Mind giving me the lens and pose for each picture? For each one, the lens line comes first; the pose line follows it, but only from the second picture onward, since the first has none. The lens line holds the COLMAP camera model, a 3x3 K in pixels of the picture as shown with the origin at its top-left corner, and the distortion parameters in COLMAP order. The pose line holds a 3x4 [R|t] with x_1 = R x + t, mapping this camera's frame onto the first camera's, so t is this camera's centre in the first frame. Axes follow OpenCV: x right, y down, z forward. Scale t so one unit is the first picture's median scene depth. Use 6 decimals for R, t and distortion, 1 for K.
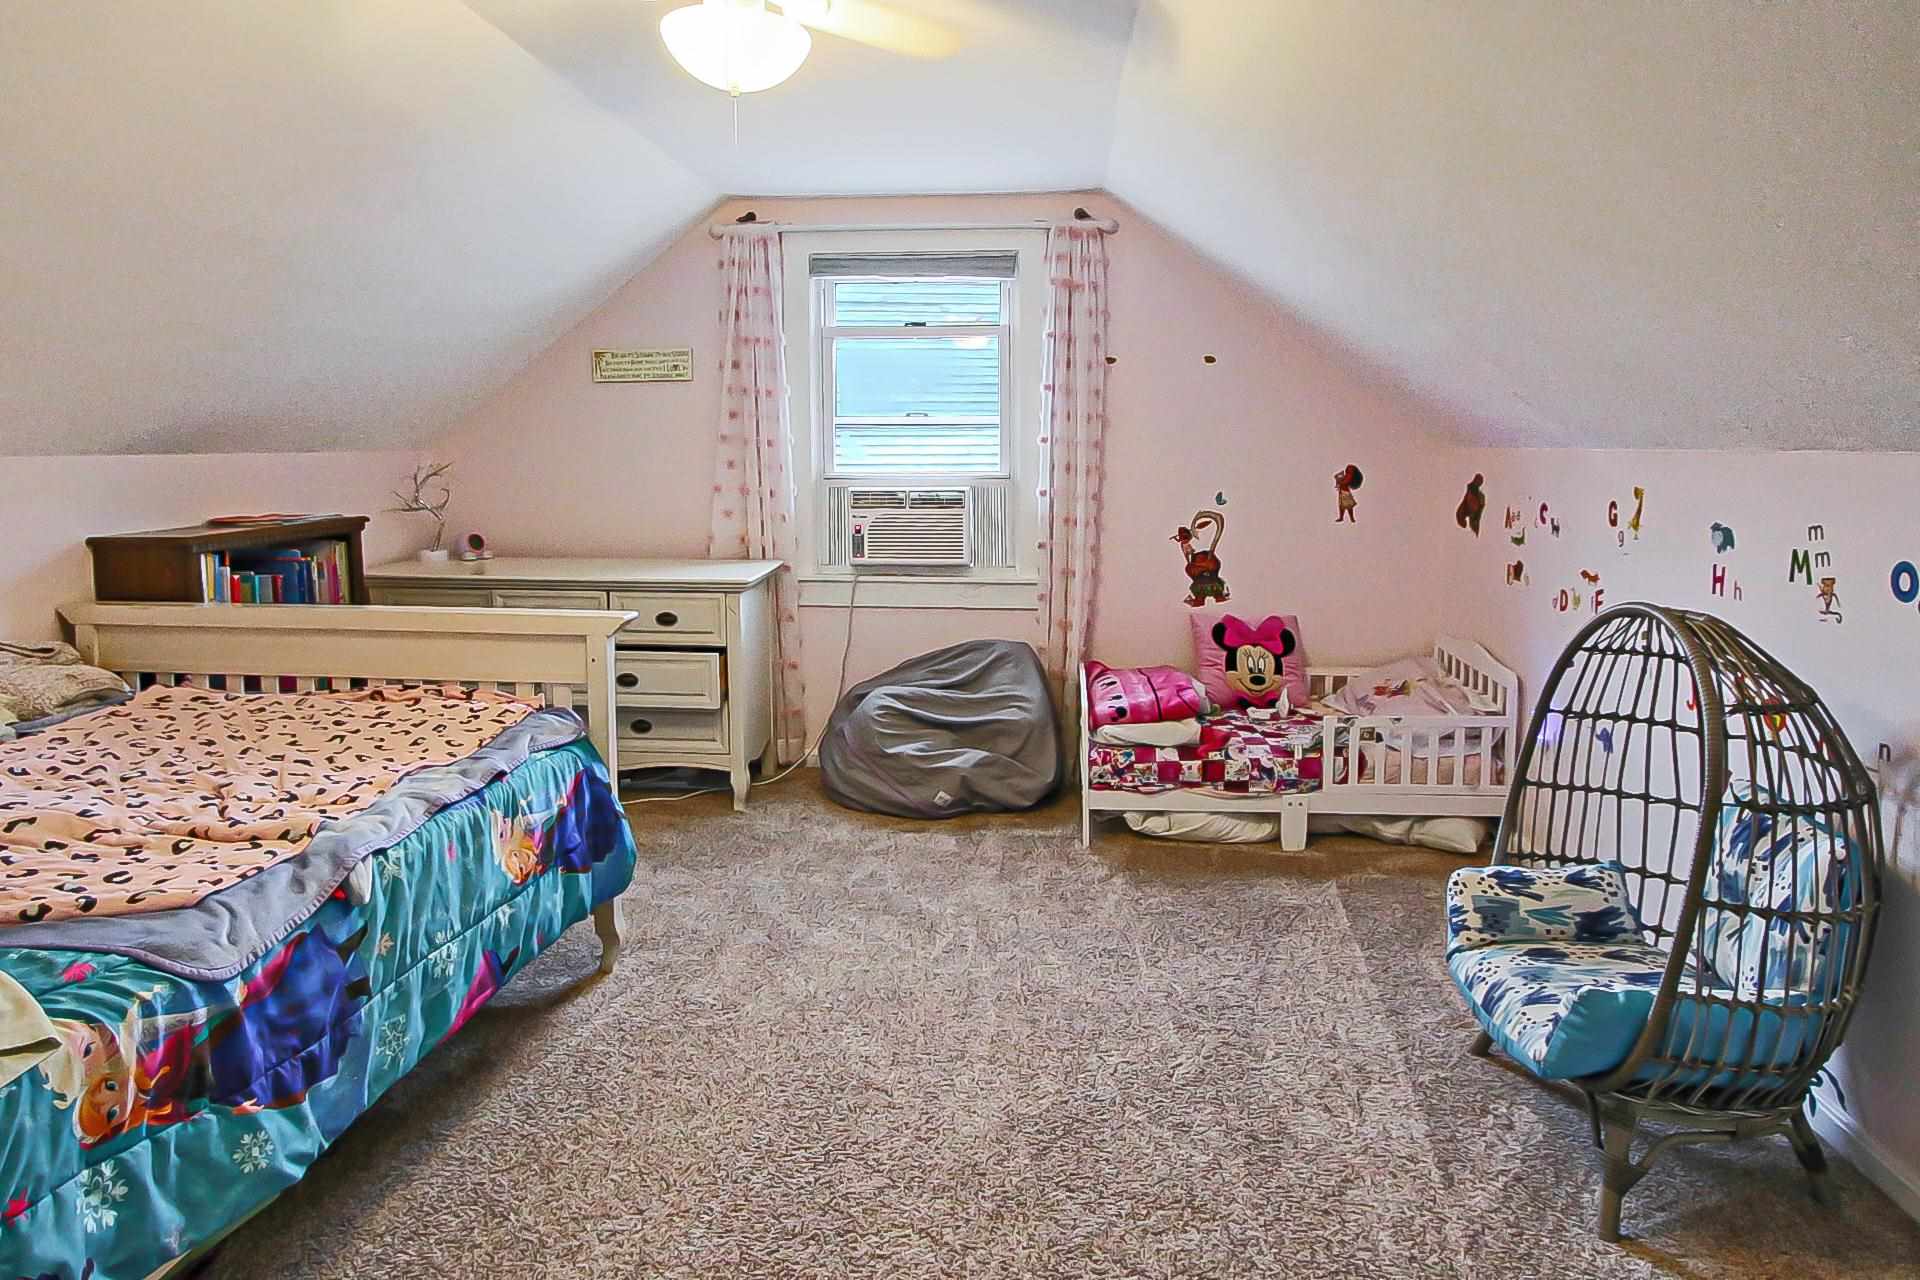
lens RADIAL K [[1159.9, 0, 960.0], [0, 1159.9, 640.0], [0, 0, 1]] dist [-0.018886, 0.003122]
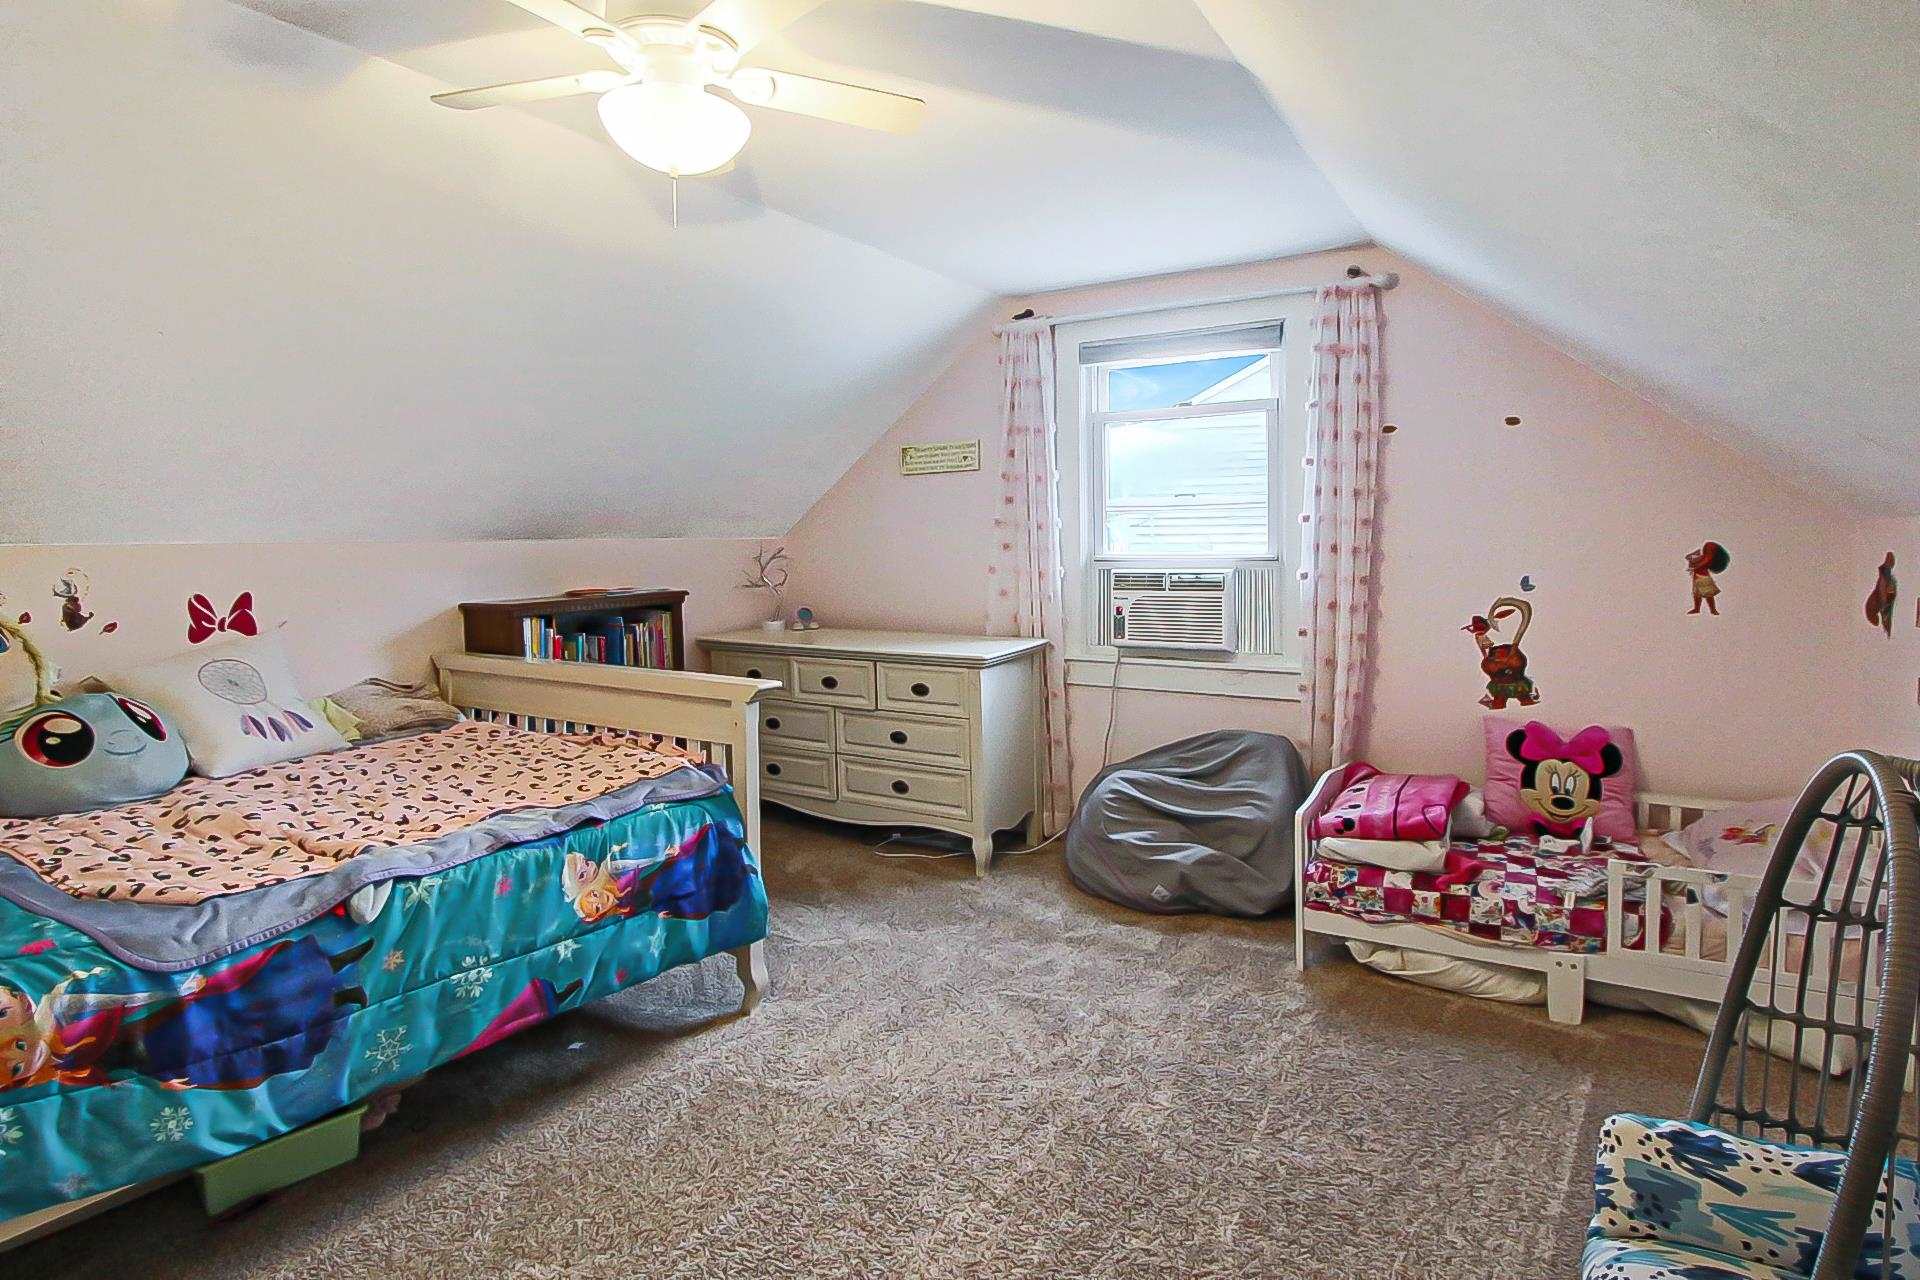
lens RADIAL K [[1029.6, 0, 948.1], [0, 1029.6, 660.8], [0, 0, 1]] dist [-0.018294, 0.000984]
pose [[0.889045, 0.042670, -0.455828, 0.224105], [-0.063722, 0.997489, -0.030909, -0.018217], [0.453364, 0.056526, 0.889531, 0.170721]]
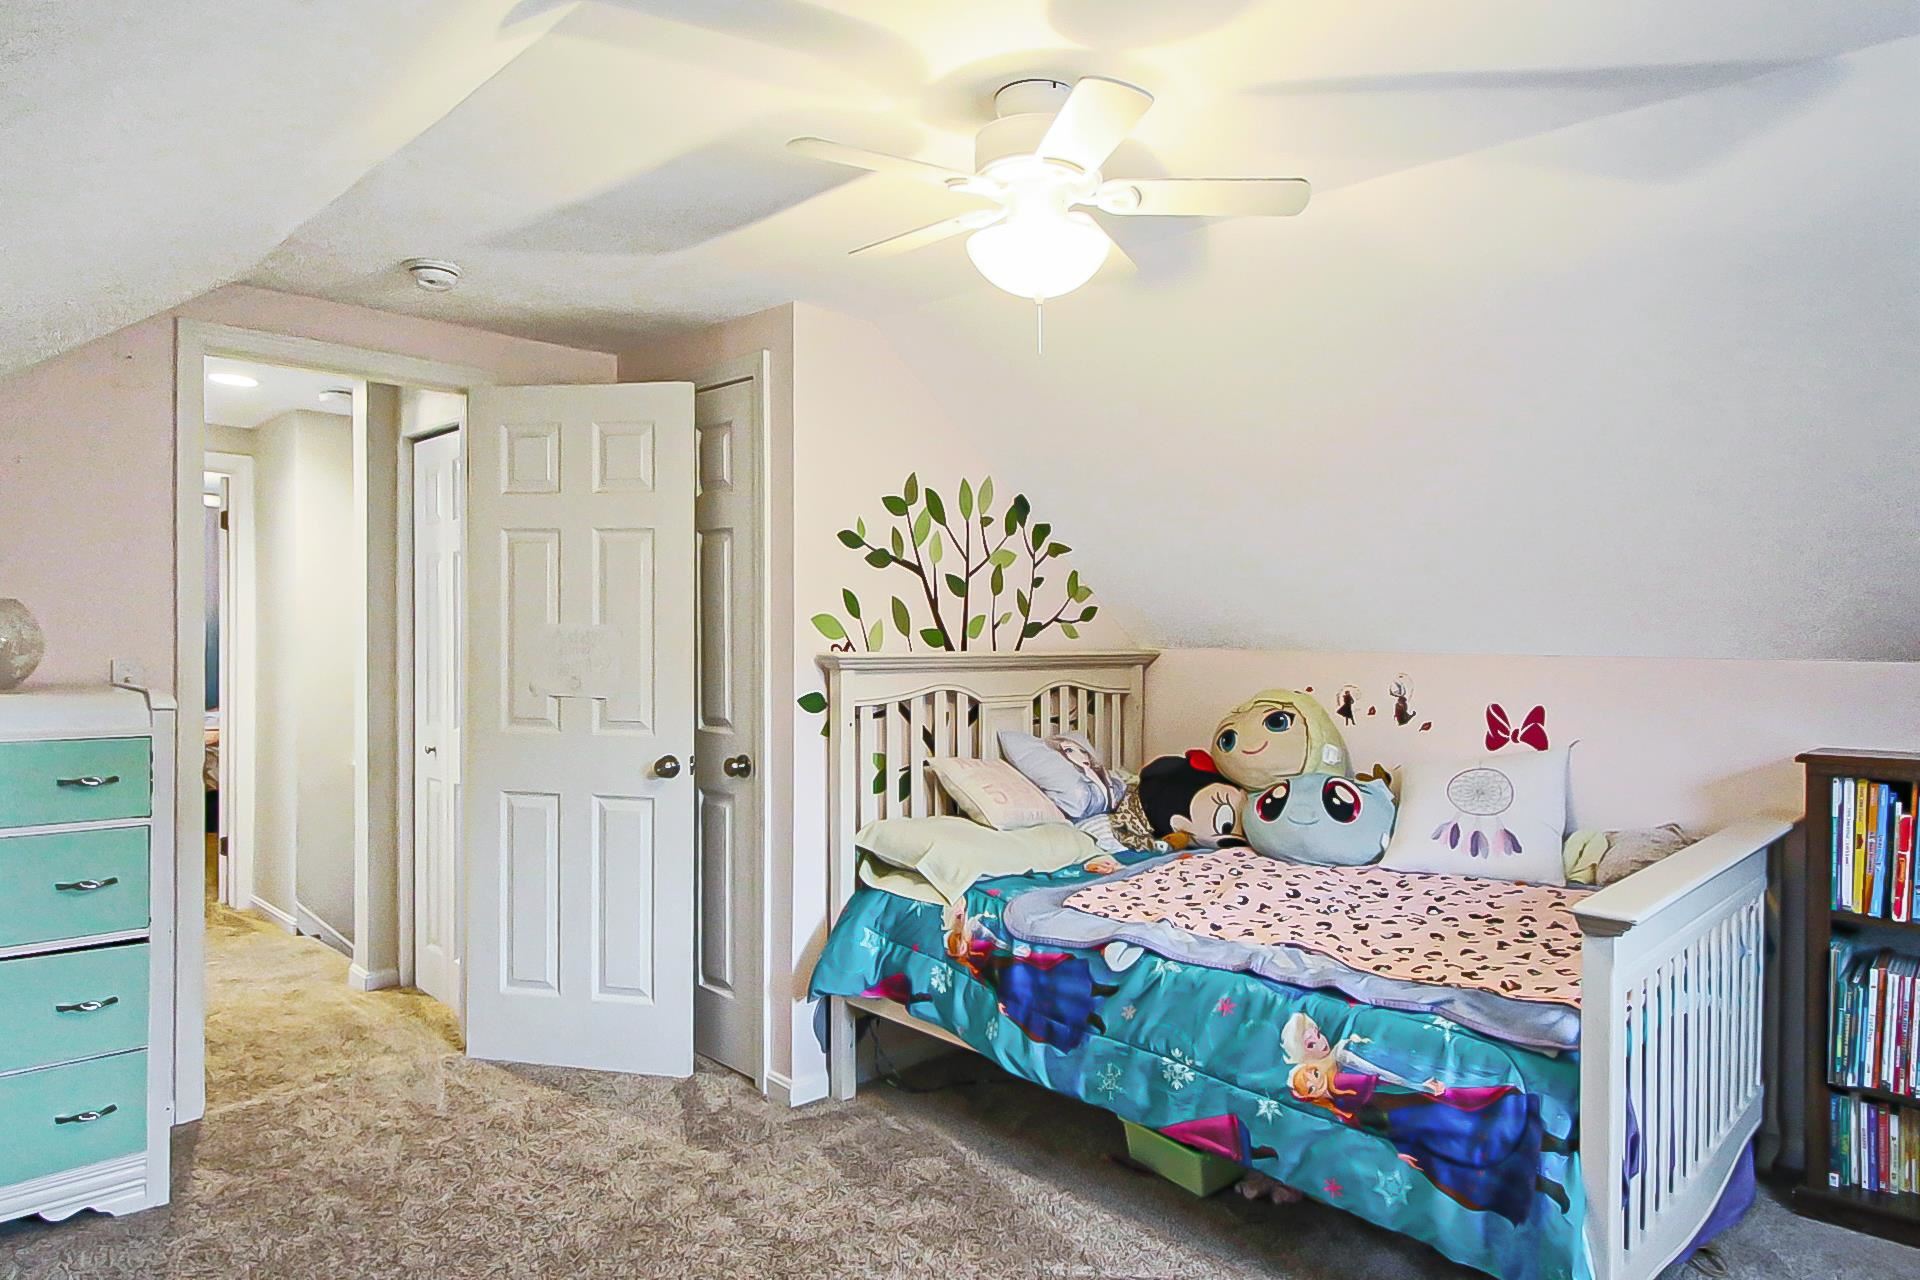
lens RADIAL K [[1159.9, 0, 960.0], [0, 1159.9, 640.0], [0, 0, 1]] dist [-0.018886, 0.003122]
pose [[-0.641319, 0.001777, -0.767272, 0.346013], [-0.132349, 0.984752, 0.112904, -0.152711], [0.755773, 0.173956, -0.631305, 0.839455]]
